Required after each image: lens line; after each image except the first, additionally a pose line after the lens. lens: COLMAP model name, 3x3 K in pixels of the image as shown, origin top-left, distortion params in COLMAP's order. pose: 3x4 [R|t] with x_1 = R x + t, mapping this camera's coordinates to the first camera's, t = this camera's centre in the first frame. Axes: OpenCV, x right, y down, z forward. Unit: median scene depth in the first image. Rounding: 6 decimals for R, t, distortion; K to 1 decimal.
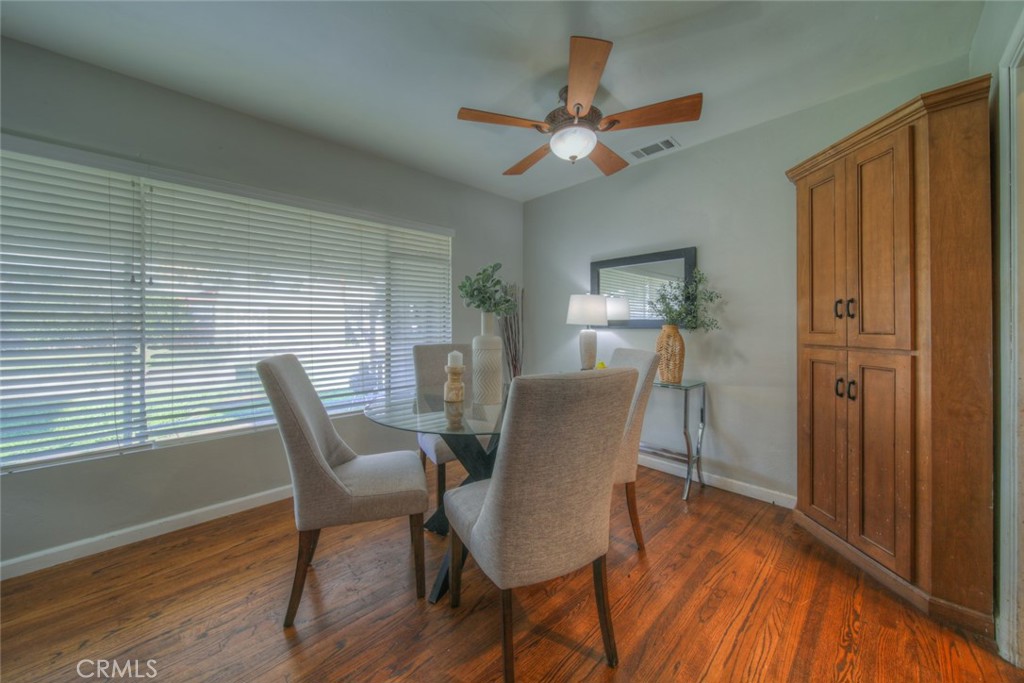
lens RADIAL K [[360.8, 0, 537.2], [0, 360.8, 324.8], [0, 0, 1]] dist [-0.008361, -0.000320]
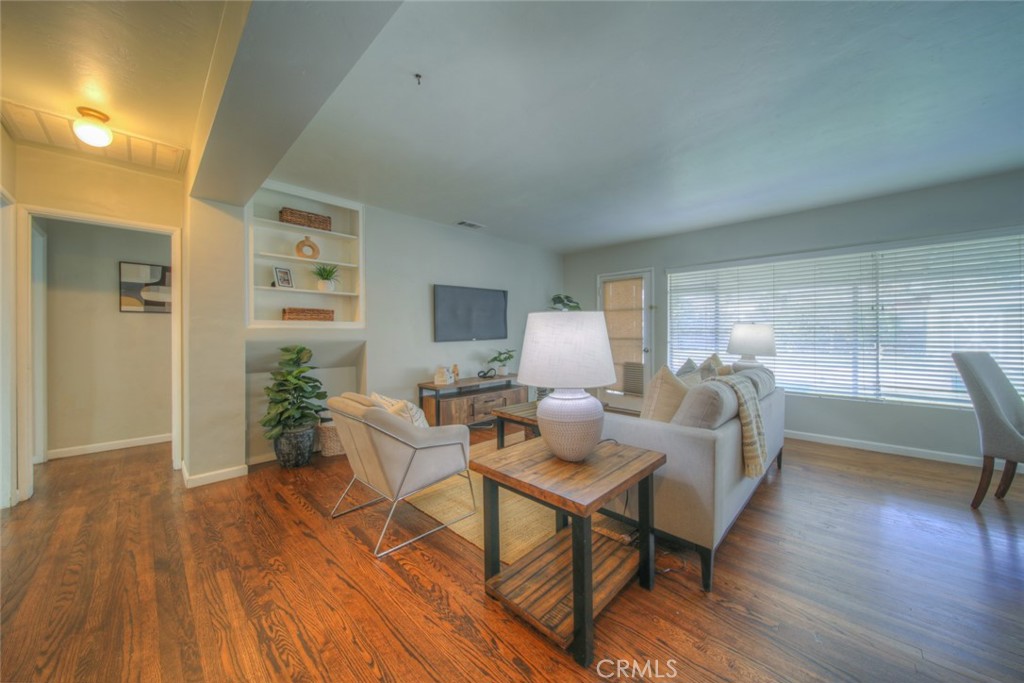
lens RADIAL K [[360.8, 0, 541.2], [0, 360.8, 334.7], [0, 0, 1]] dist [-0.008361, -0.000320]
pose [[0.040302, -0.010009, -0.999137, 0.611424], [0.006810, 0.999929, -0.009742, 0.017474], [0.999164, -0.006412, 0.040367, -0.747772]]
